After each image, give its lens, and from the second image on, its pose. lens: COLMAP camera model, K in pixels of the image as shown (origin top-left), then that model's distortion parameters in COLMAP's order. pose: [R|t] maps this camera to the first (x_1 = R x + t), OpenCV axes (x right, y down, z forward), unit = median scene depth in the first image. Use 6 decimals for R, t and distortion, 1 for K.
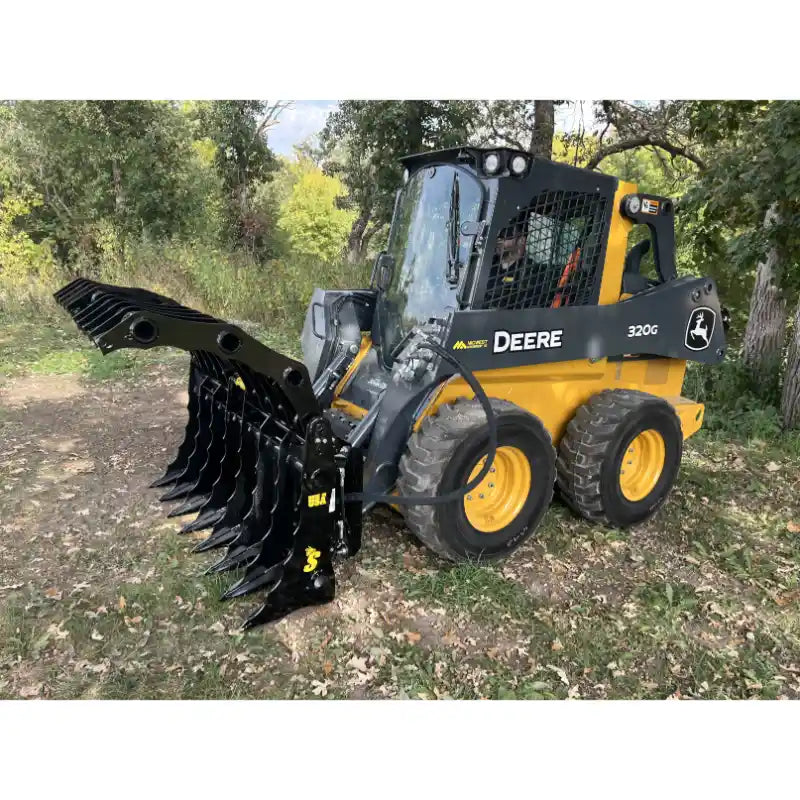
lens RADIAL K [[466.7, 0, 400.0], [0, 466.7, 400.0], [0, 0, 1]] dist [0.002739, 0.001094]
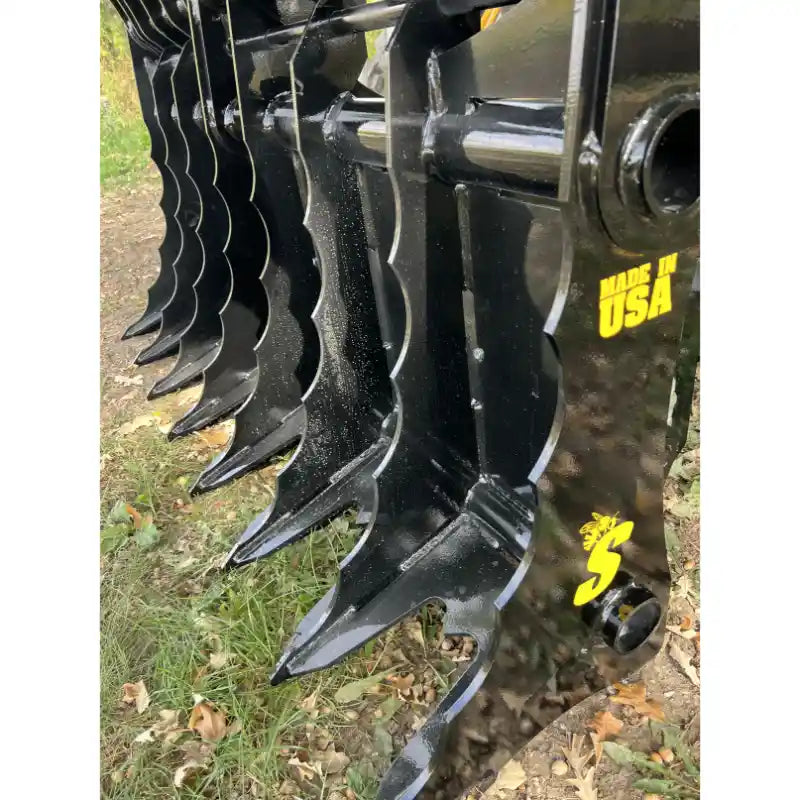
lens RADIAL K [[466.7, 0, 400.0], [0, 466.7, 400.0], [0, 0, 1]] dist [0.002739, 0.001094]
pose [[0.982186, -0.087995, -0.166034, -0.206703], [0.139979, 0.932101, 0.334057, 0.150723], [0.125365, -0.351348, 0.927814, 0.681262]]
